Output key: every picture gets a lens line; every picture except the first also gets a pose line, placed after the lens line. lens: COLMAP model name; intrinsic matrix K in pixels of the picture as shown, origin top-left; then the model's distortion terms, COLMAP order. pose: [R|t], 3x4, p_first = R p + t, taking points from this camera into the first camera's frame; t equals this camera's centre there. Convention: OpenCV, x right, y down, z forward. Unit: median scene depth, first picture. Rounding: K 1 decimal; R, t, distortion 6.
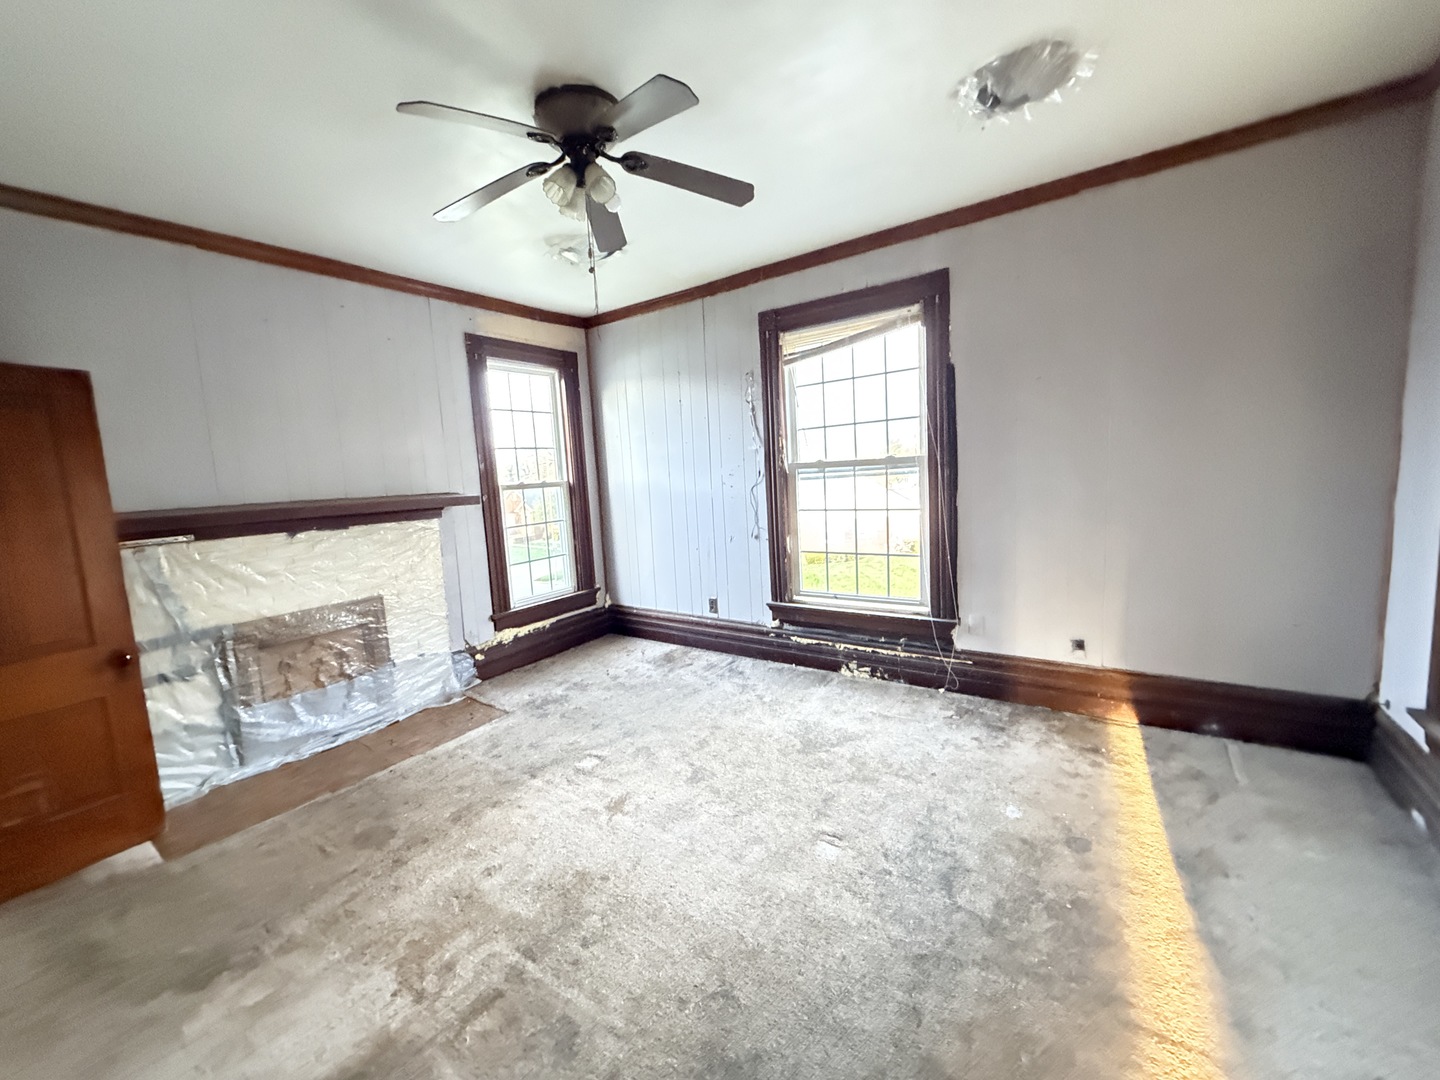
lens RADIAL K [[572.8, 0, 715.8], [0, 572.8, 538.8], [0, 0, 1]] dist [-0.000176, 0.000404]
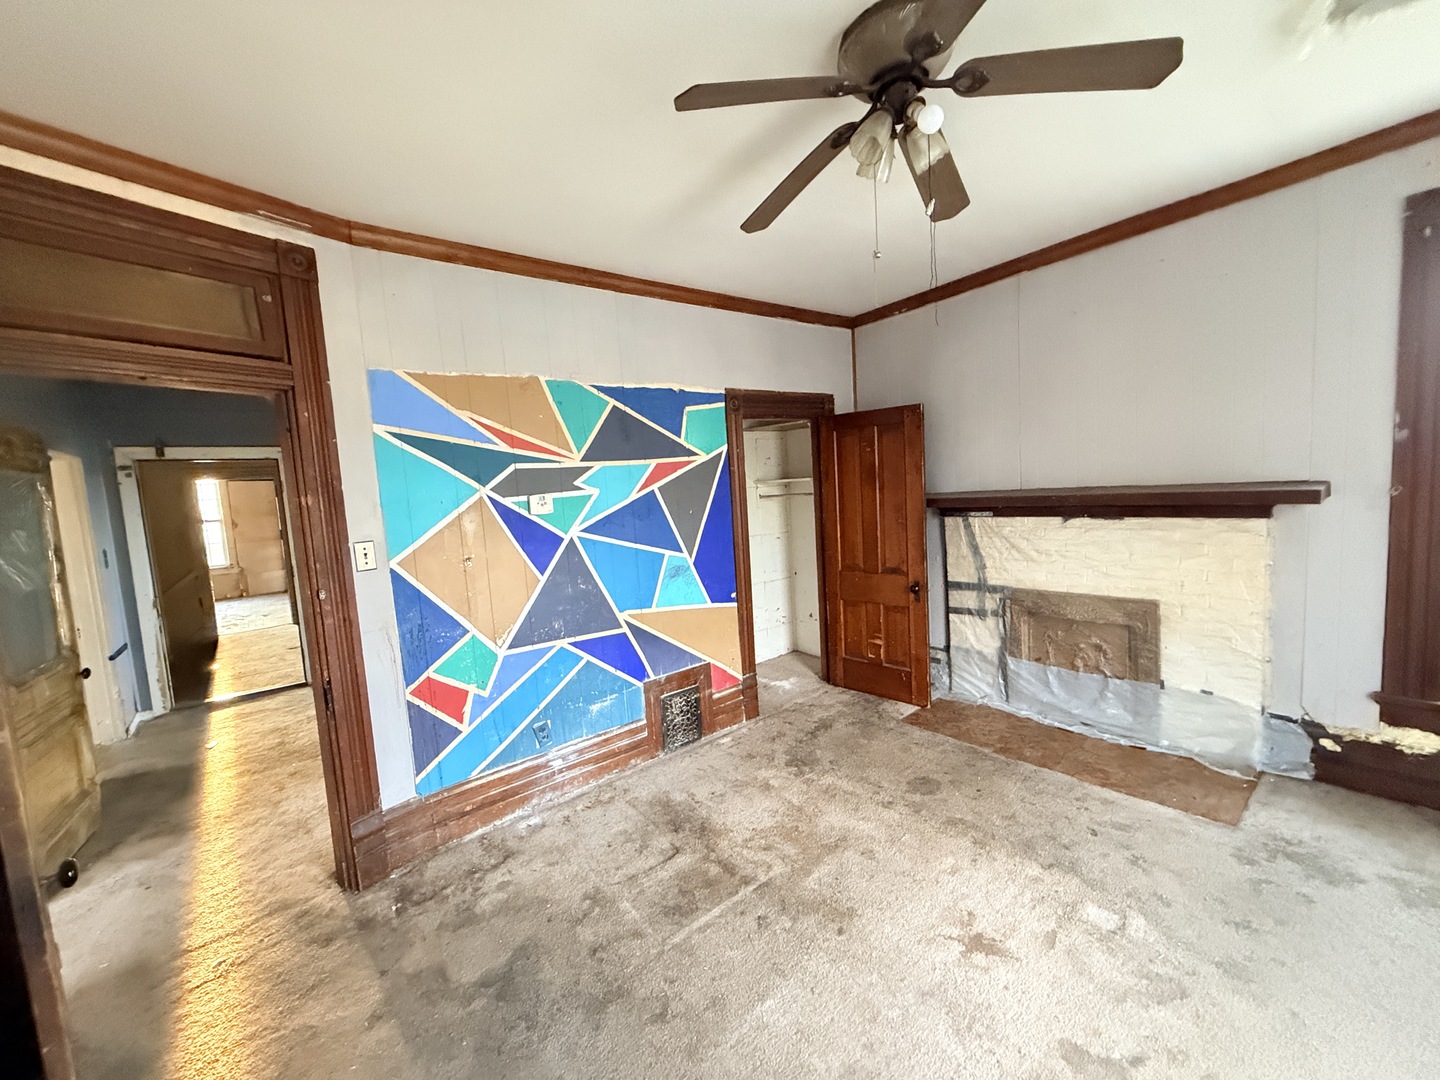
lens RADIAL K [[572.8, 0, 716.2], [0, 572.8, 539.9], [0, 0, 1]] dist [-0.000176, 0.000404]
pose [[-0.283724, 0.161304, -0.945242, 0.454012], [-0.030385, 0.983743, 0.176995, -0.141929], [0.958425, 0.078939, -0.274210, 0.702392]]
